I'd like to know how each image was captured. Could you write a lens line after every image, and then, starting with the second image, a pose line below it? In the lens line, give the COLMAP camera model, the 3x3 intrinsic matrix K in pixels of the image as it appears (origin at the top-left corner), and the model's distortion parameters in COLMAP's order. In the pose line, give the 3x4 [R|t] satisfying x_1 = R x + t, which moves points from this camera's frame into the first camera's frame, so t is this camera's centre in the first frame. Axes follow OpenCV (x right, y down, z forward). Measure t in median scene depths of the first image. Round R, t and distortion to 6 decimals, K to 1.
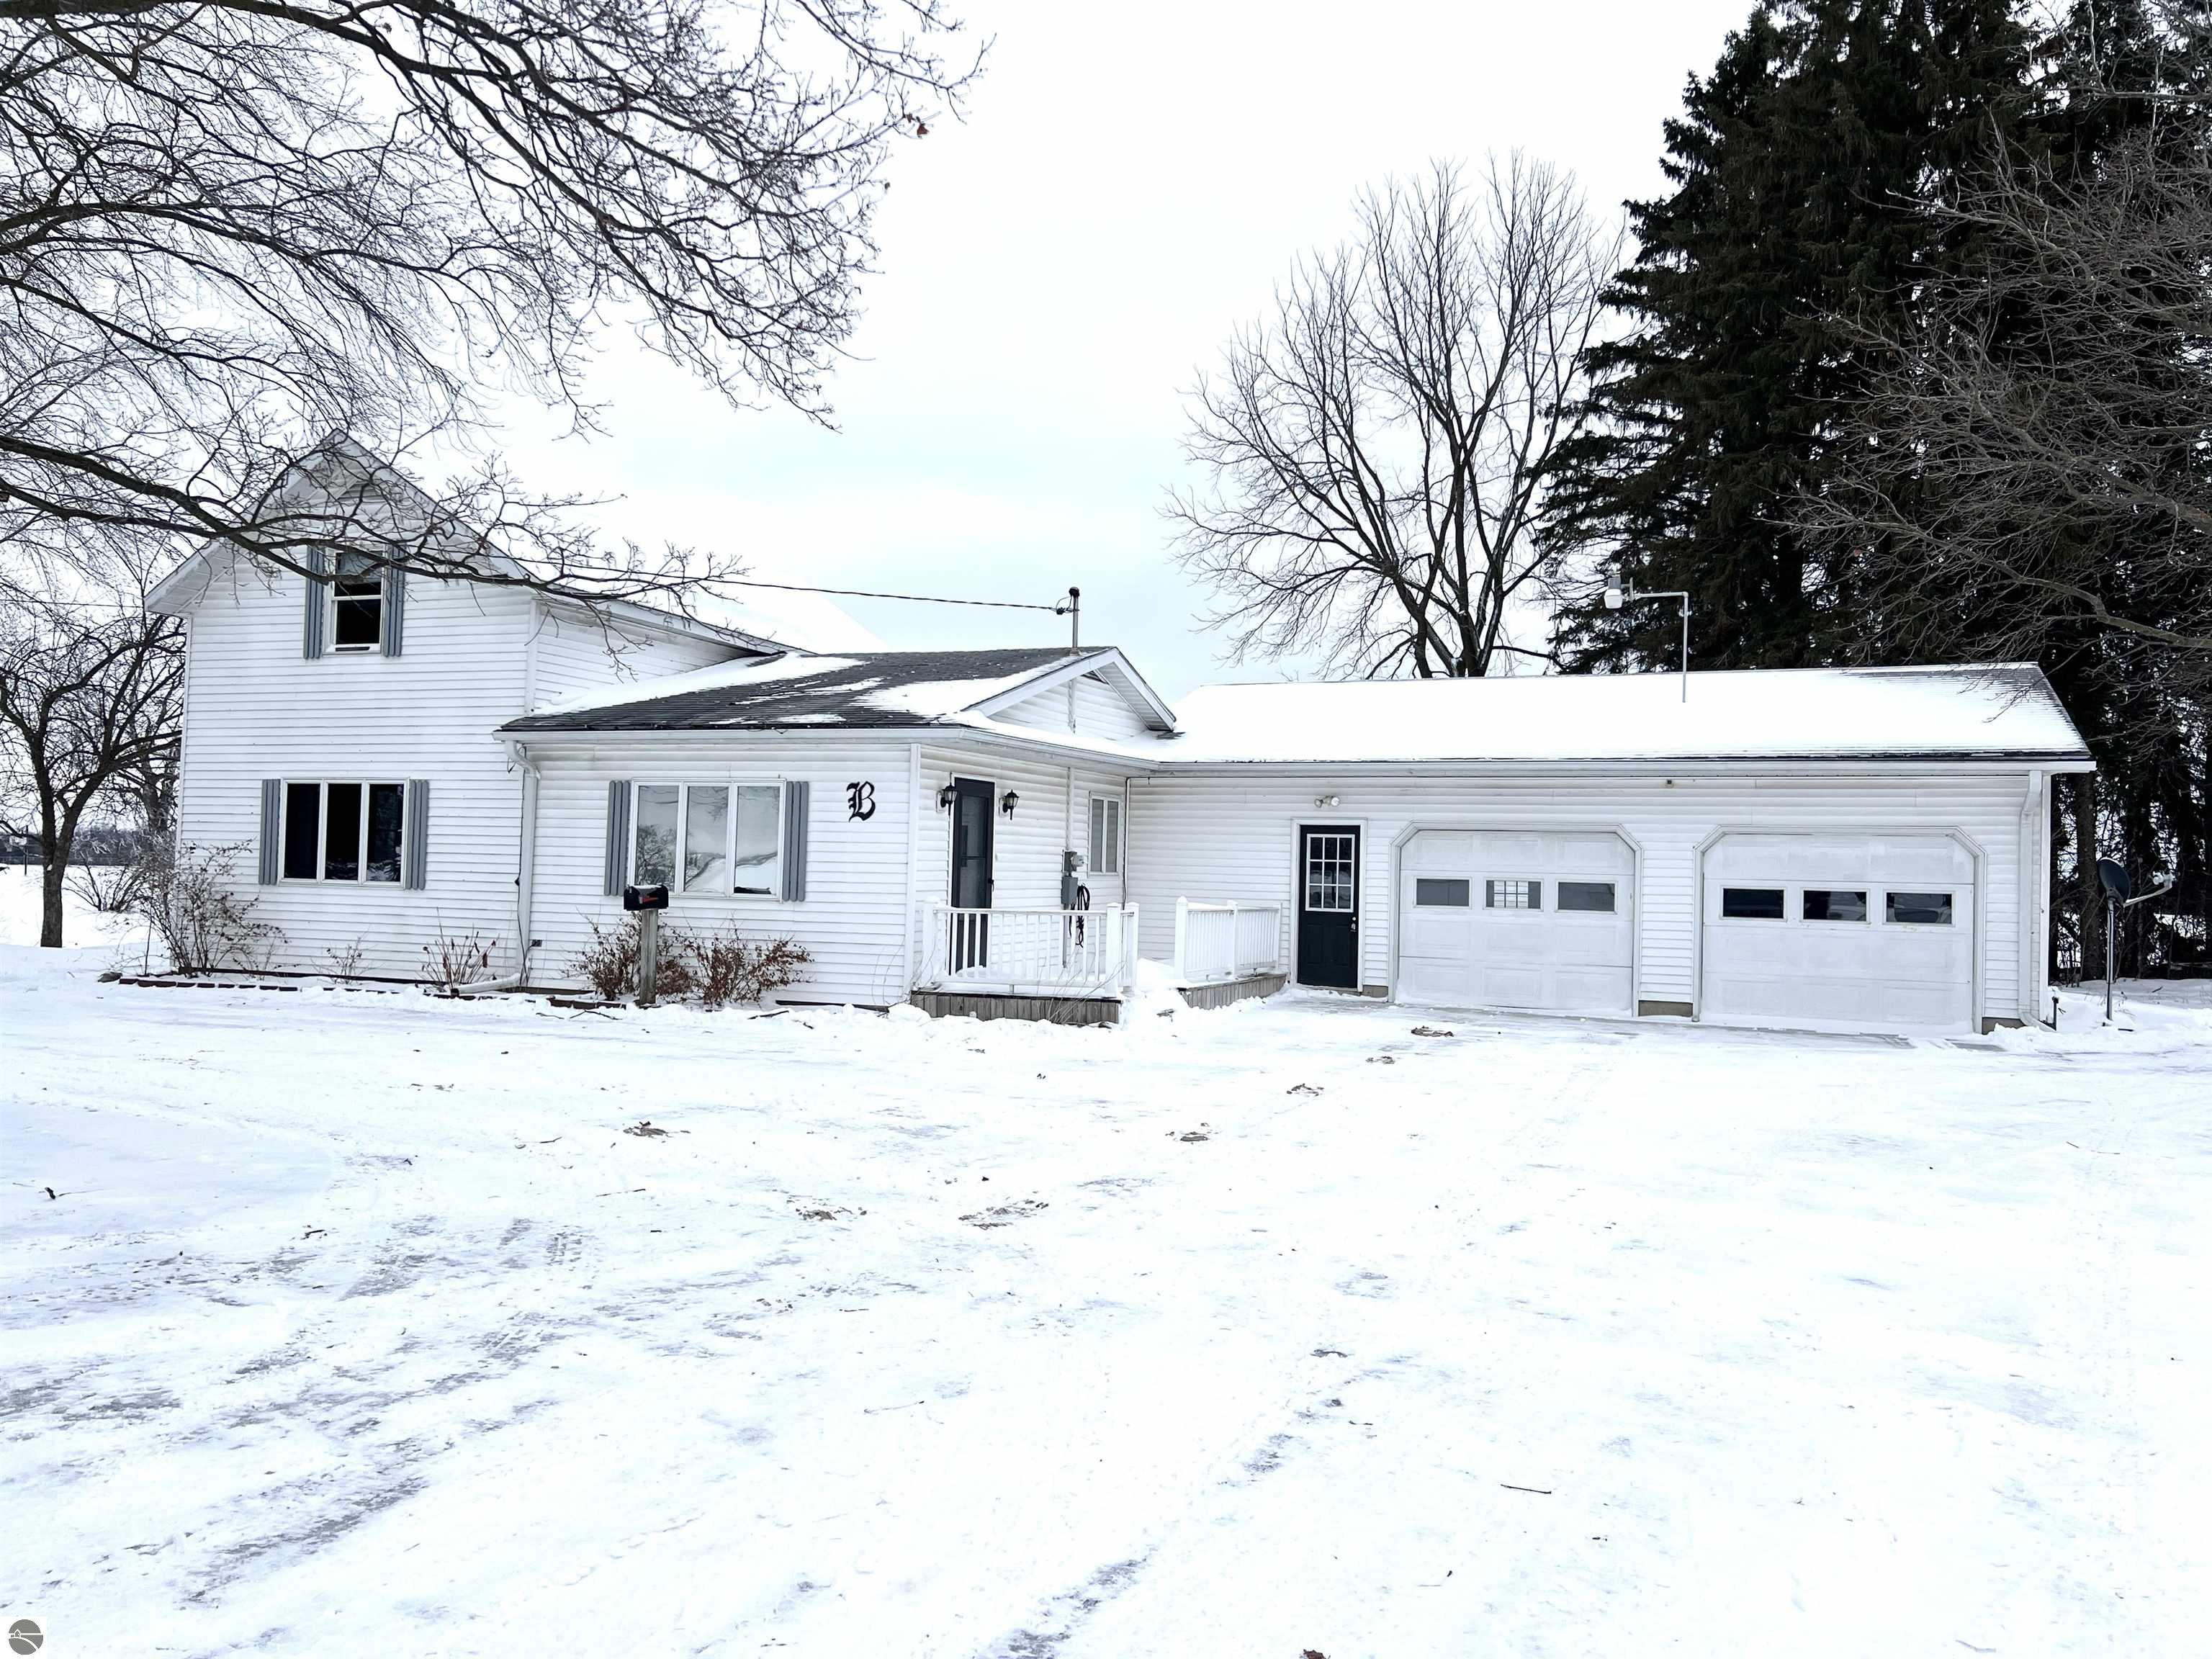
lens RADIAL K [[1641.3, 0, 1113.2], [0, 1641.3, 813.7], [0, 0, 1]] dist [0.061256, -0.059518]
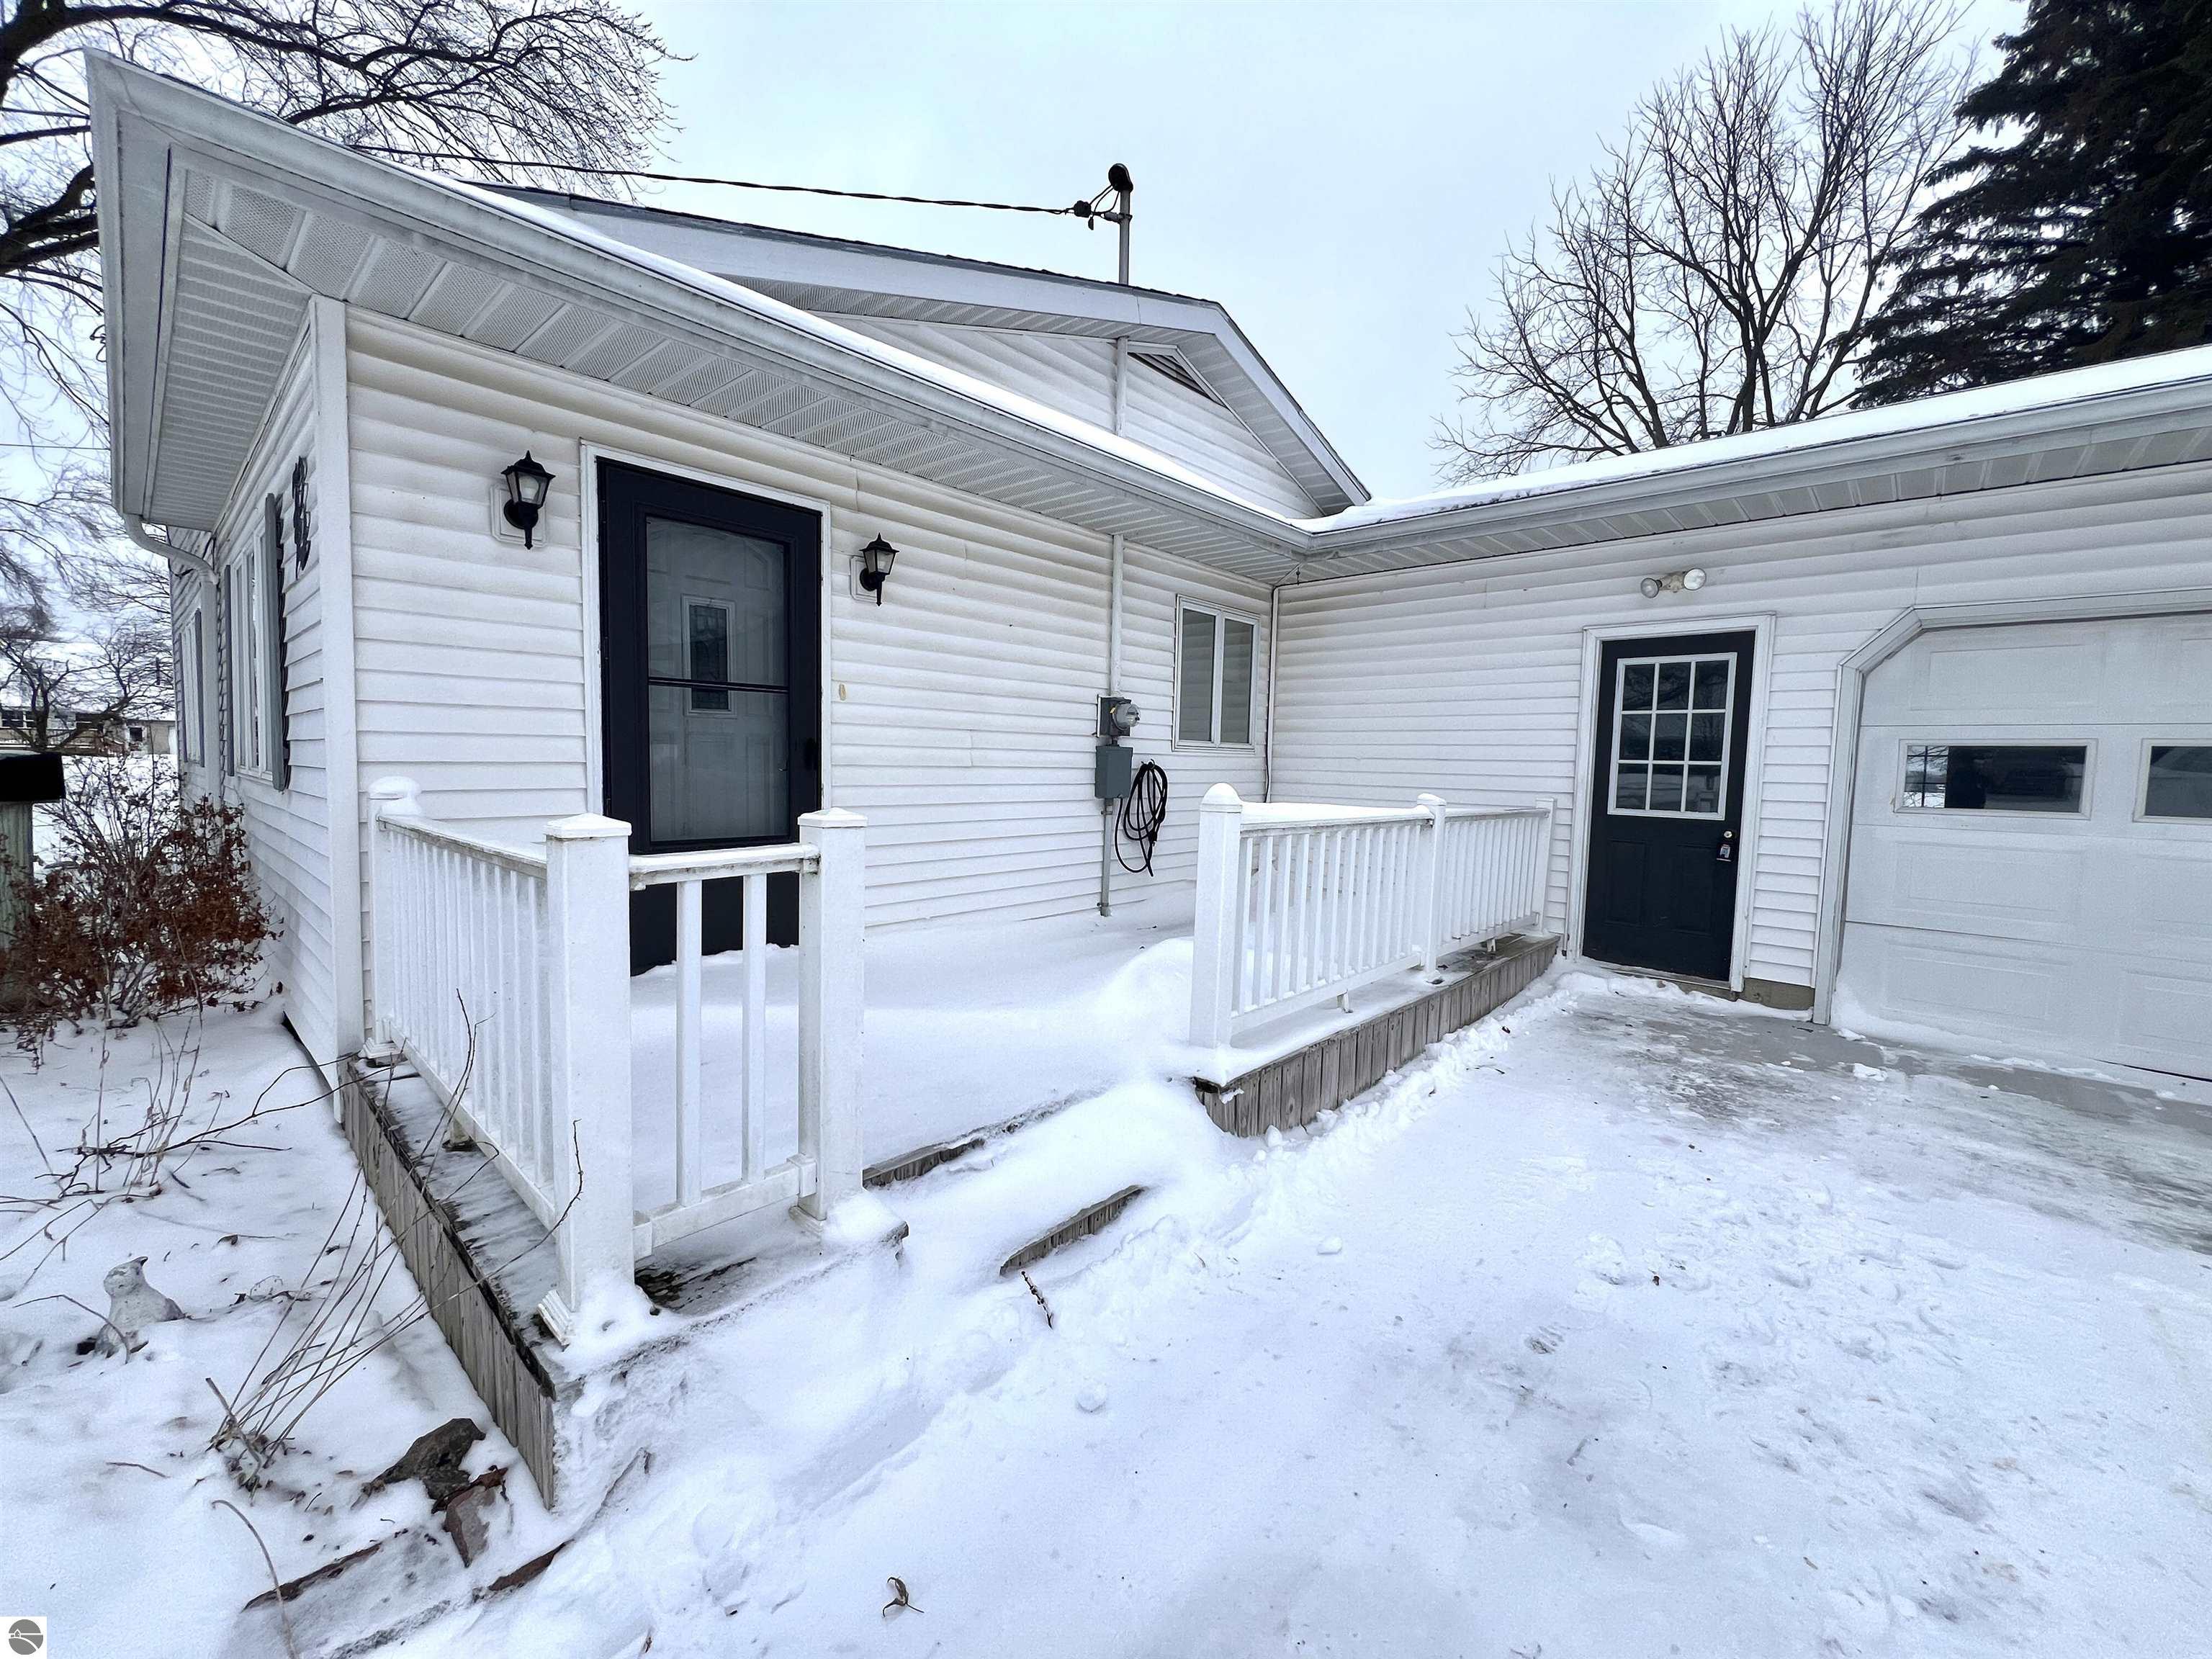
lens RADIAL K [[884.0, 0, 1099.0], [0, 884.0, 825.9], [0, 0, 1]] dist [-0.000651, -0.000200]
pose [[0.937840, 0.021871, -0.346378, 0.066834], [0.012383, 0.995268, 0.096372, 0.035556], [0.346847, -0.094670, 0.933132, 0.711761]]
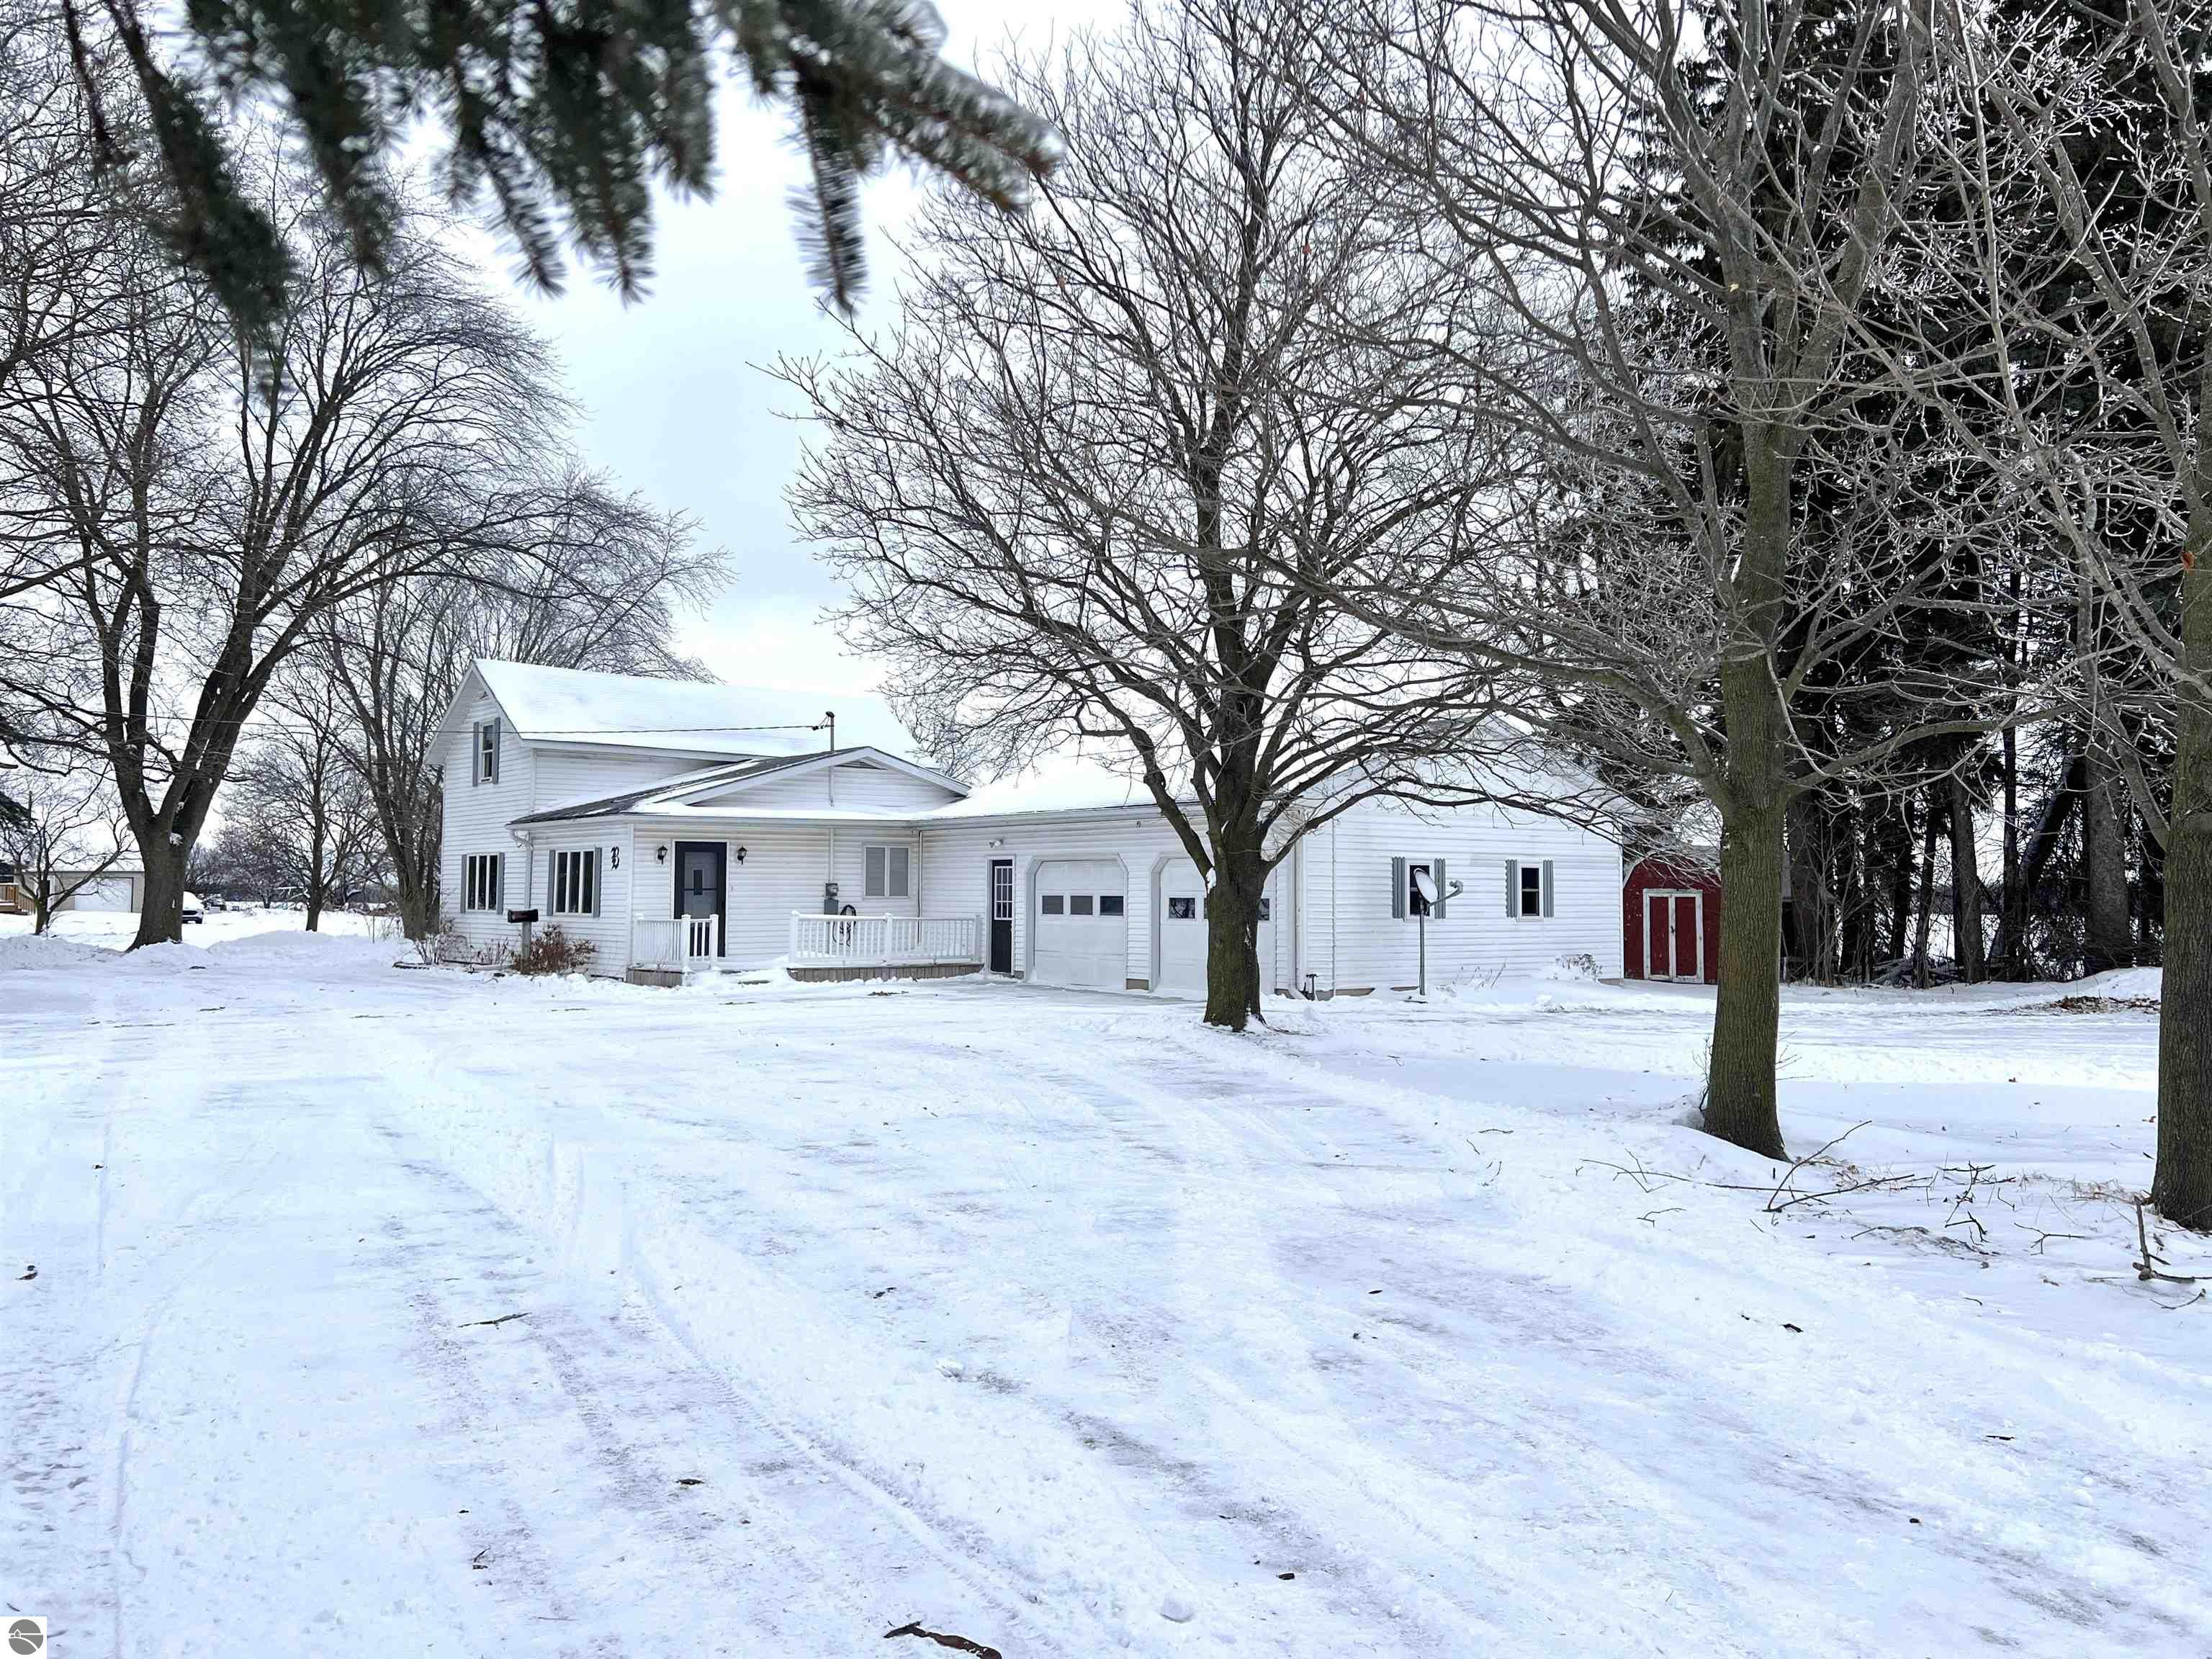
lens RADIAL K [[1641.3, 0, 1107.4], [0, 1641.3, 820.2], [0, 0, 1]] dist [0.061256, -0.059518]
pose [[0.859276, -0.041079, -0.509859, 0.961231], [0.035373, 0.999156, -0.020885, 0.005558], [0.510287, -0.000089, 0.860004, -0.187694]]
